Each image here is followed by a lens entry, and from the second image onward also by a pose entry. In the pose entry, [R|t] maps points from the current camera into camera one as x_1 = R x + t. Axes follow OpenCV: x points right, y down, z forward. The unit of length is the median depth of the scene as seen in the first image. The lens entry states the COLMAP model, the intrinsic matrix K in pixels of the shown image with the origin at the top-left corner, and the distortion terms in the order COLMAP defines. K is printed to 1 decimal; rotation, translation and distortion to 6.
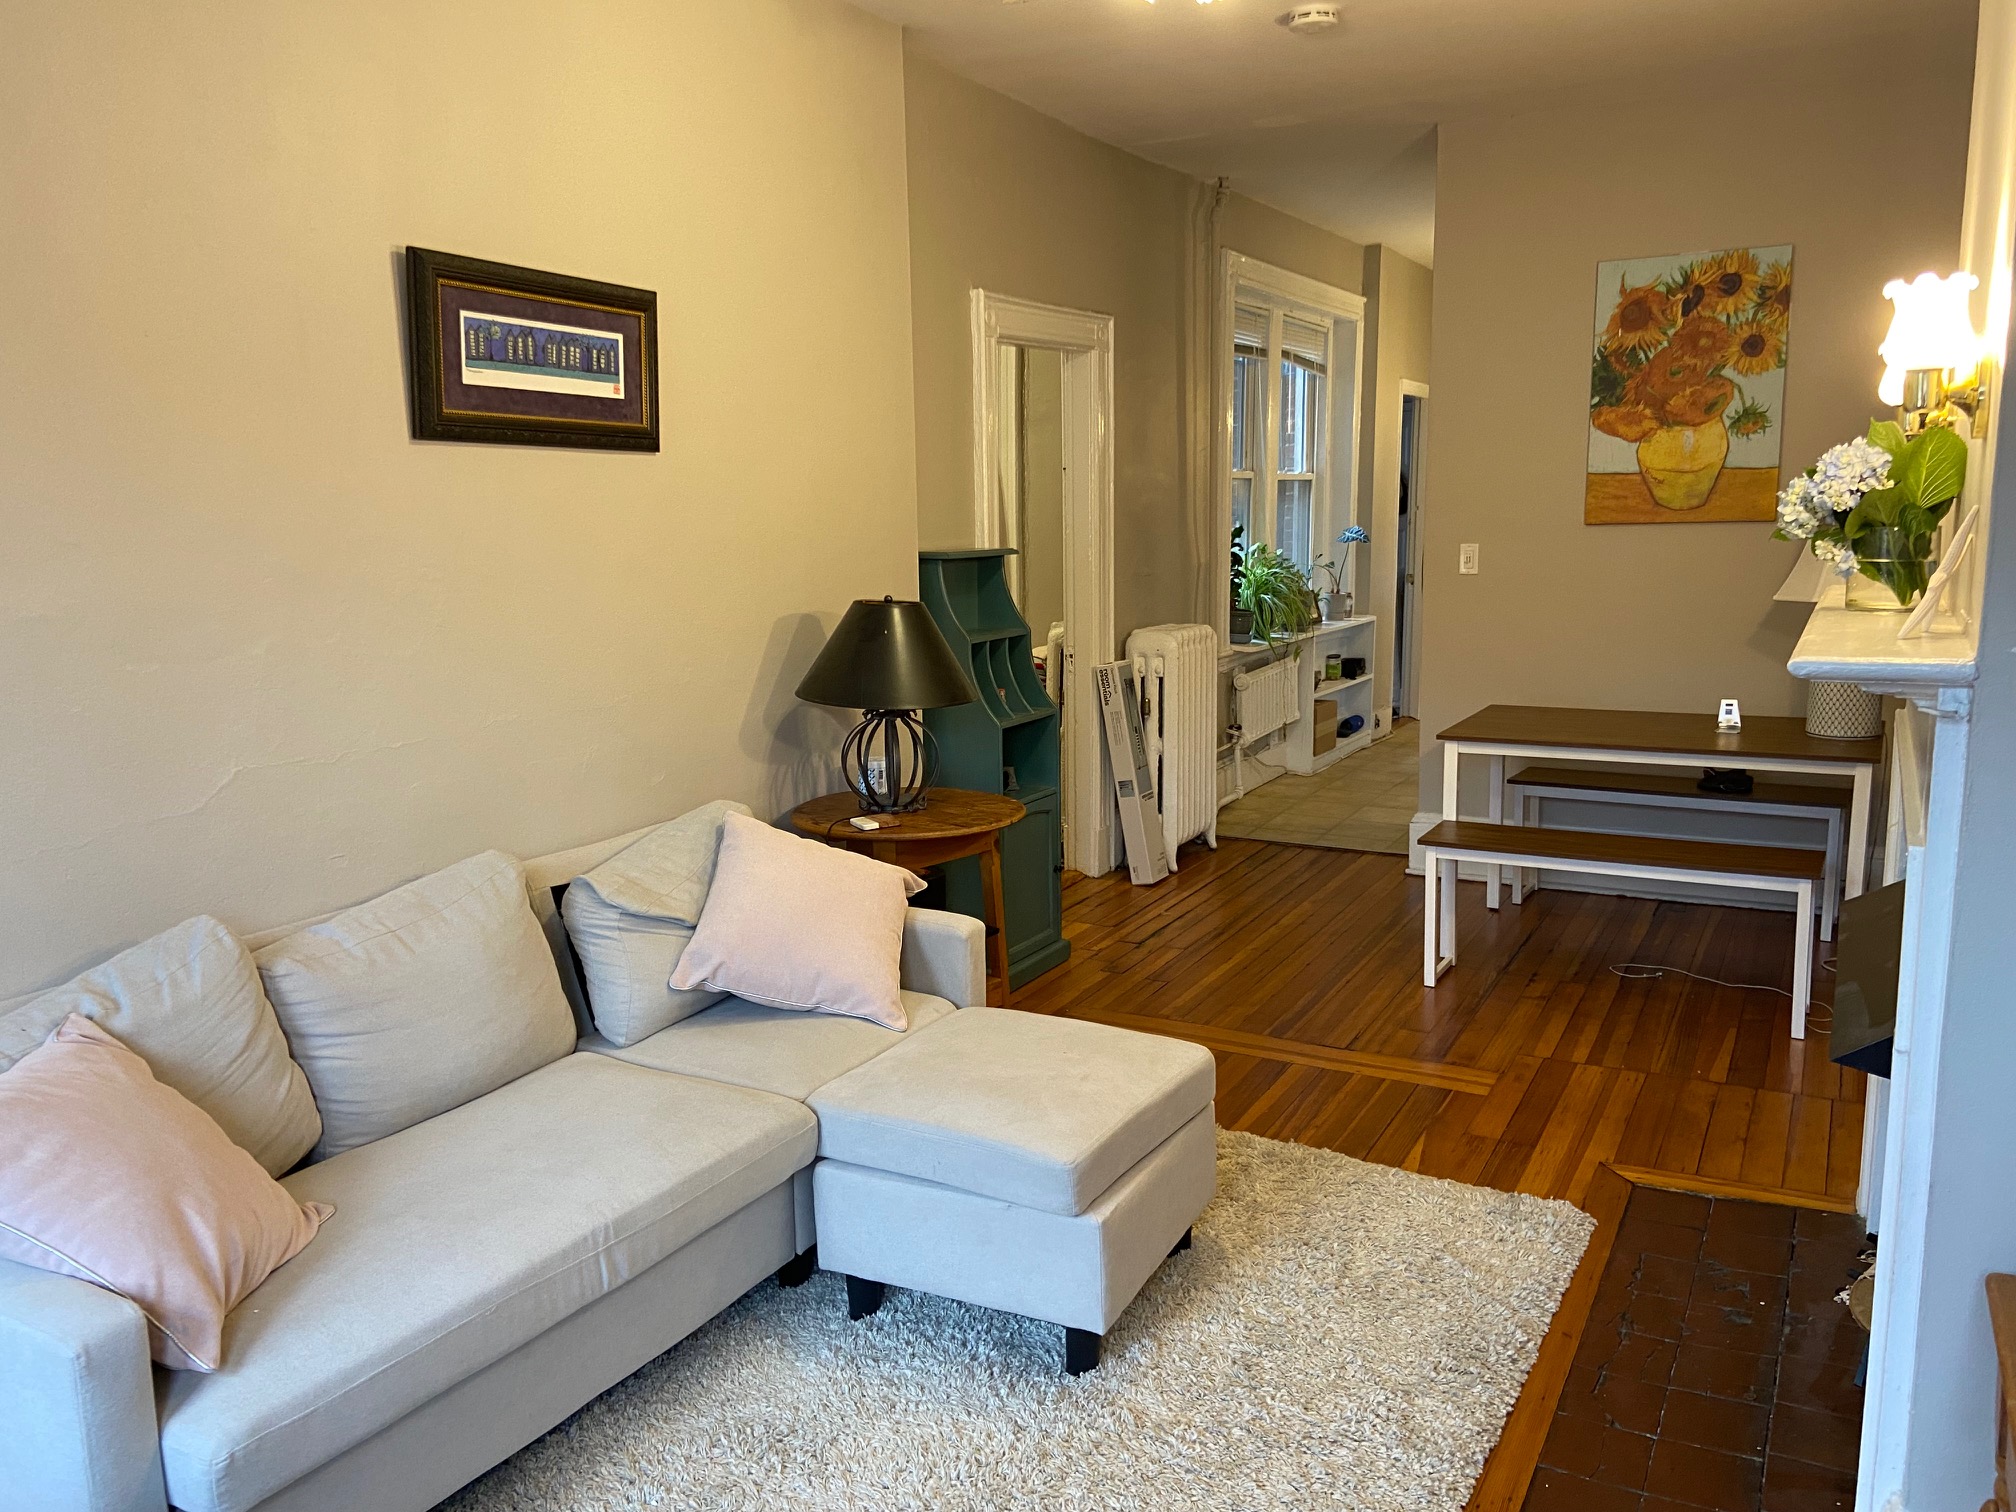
lens RADIAL K [[1518.9, 0, 1004.0], [0, 1518.9, 753.2], [0, 0, 1]] dist [0.076592, -0.039391]
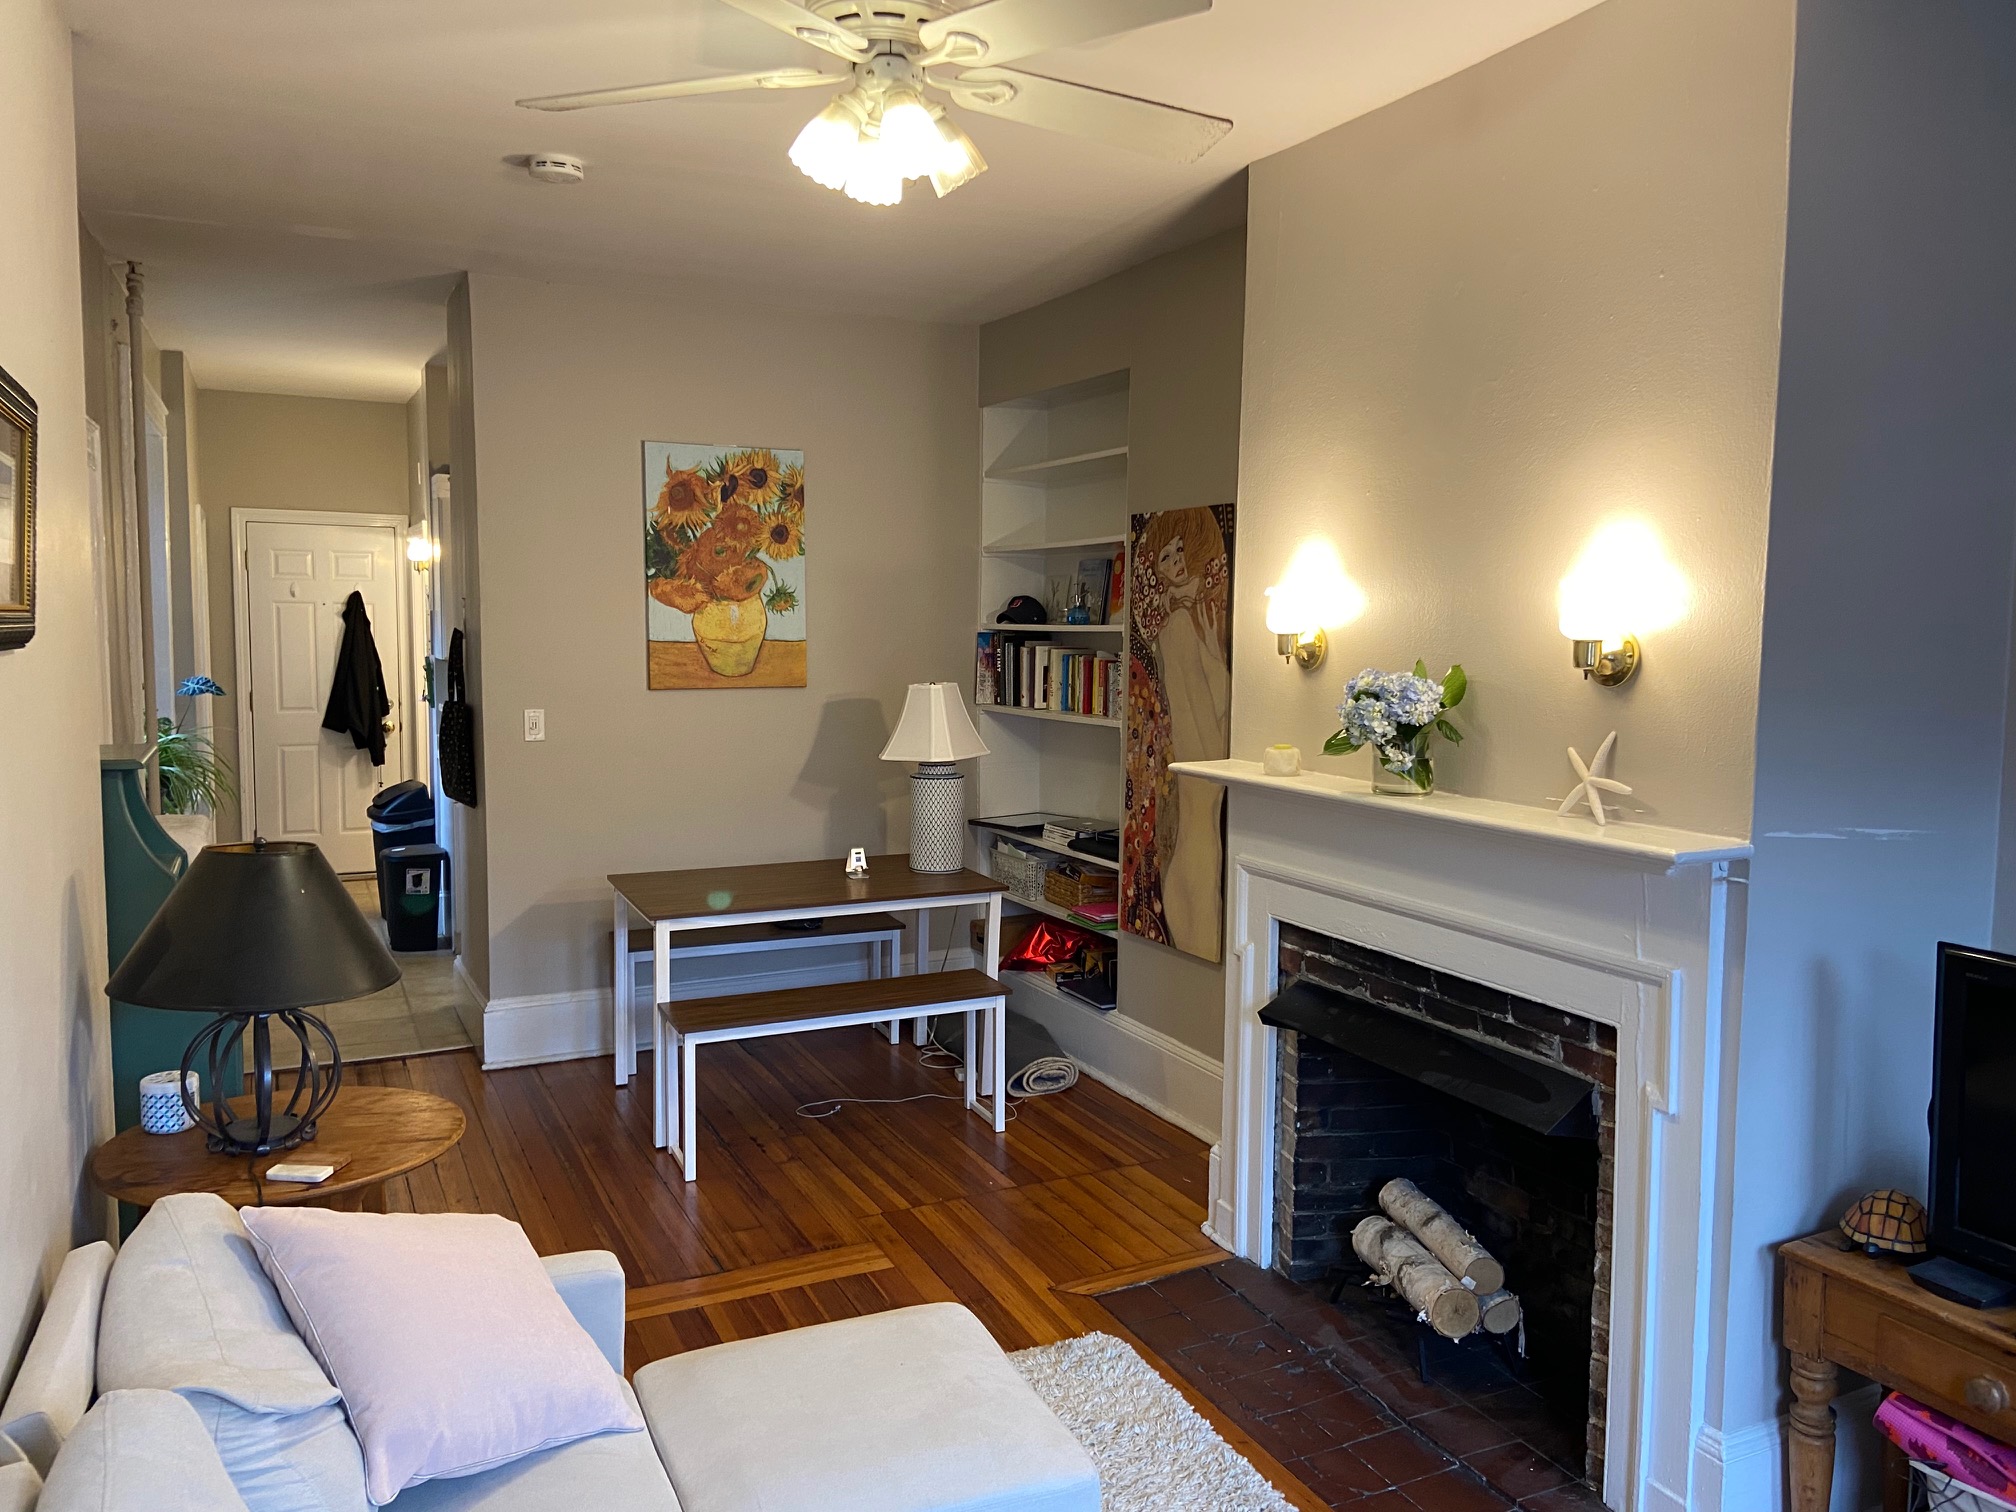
lens RADIAL K [[1518.9, 0, 1019.5], [0, 1518.9, 754.3], [0, 0, 1]] dist [0.076592, -0.039391]
pose [[0.580522, -0.058531, 0.812138, -0.326315], [0.117063, 0.993051, -0.012108, -0.068588], [-0.805785, 0.102100, 0.583340, 0.222875]]
